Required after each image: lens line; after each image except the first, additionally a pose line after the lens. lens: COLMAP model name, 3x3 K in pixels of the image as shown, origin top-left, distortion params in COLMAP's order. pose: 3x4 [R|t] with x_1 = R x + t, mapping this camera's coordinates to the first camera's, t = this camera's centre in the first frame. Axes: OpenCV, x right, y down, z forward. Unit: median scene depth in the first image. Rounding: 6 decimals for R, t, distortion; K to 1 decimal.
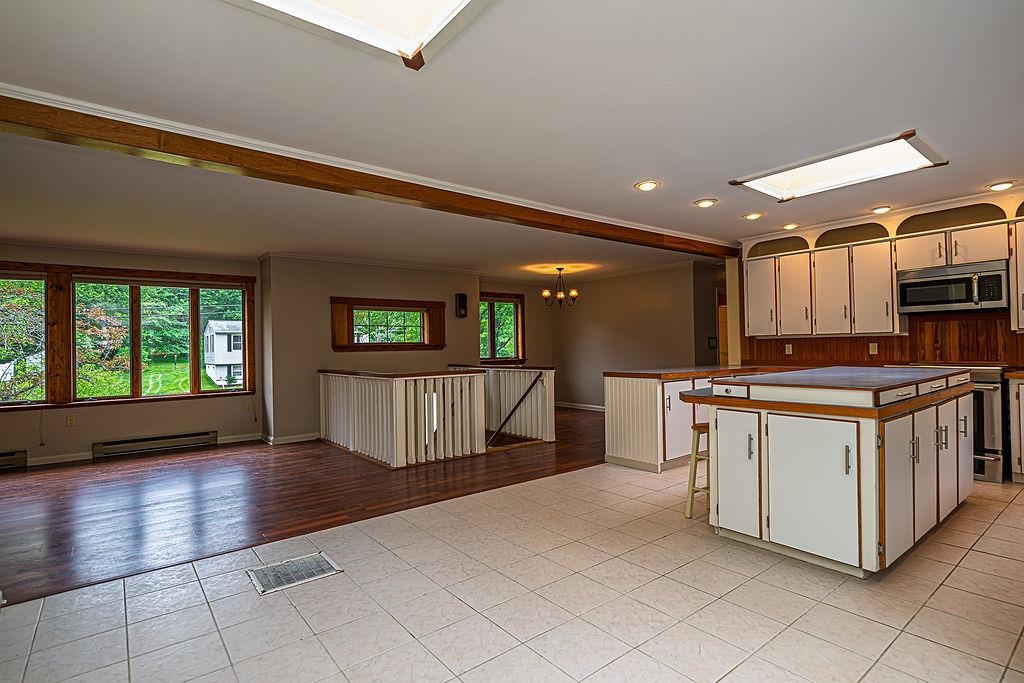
lens RADIAL K [[514.3, 0, 515.9], [0, 514.3, 342.3], [0, 0, 1]] dist [0.001340, 0.001771]
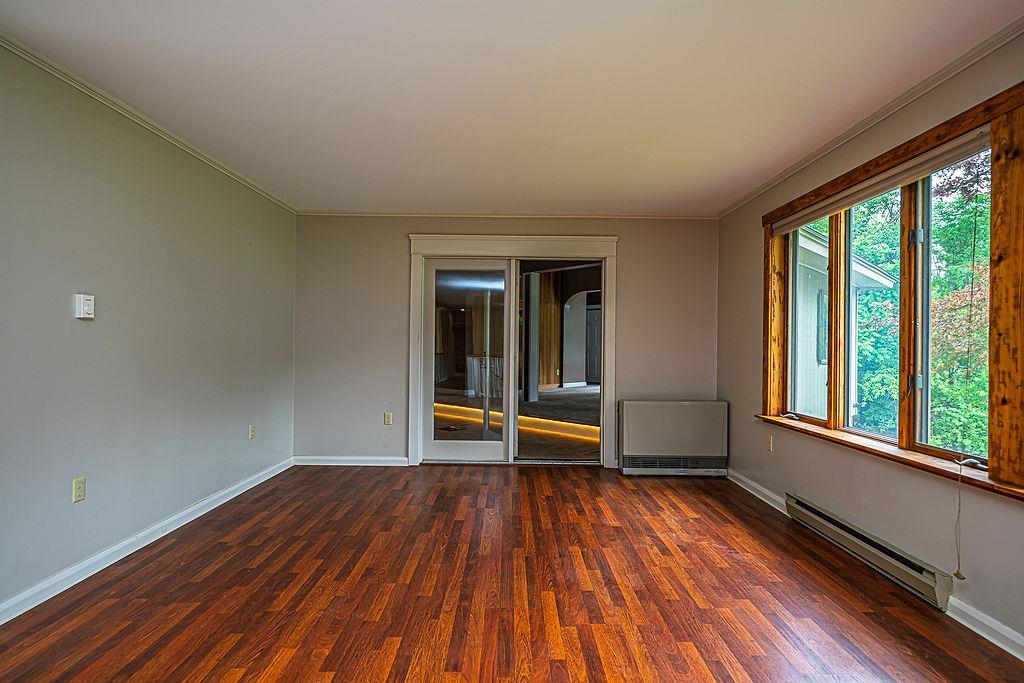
lens RADIAL K [[514.3, 0, 497.6], [0, 514.3, 339.5], [0, 0, 1]] dist [0.001340, 0.001771]
pose [[-0.647548, 0.003363, -0.762017, -0.387490], [0.010648, 0.999933, -0.004636, 0.018268], [0.761950, -0.011116, -0.647540, 0.946368]]
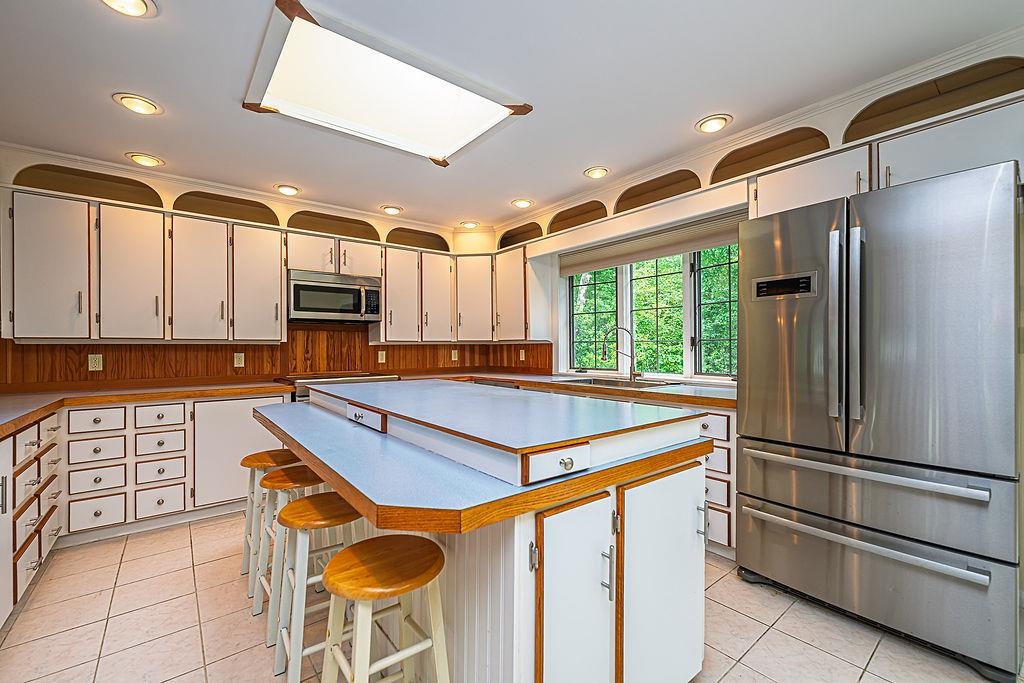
lens RADIAL K [[425.5, 0, 515.3], [0, 425.5, 347.4], [0, 0, 1]] dist [0.003181, -0.001110]
pose [[-0.005345, 0.020470, 0.999776, 0.030952], [-0.003974, 0.999782, -0.020492, 0.004208], [-0.999978, -0.004083, -0.005263, 0.545359]]
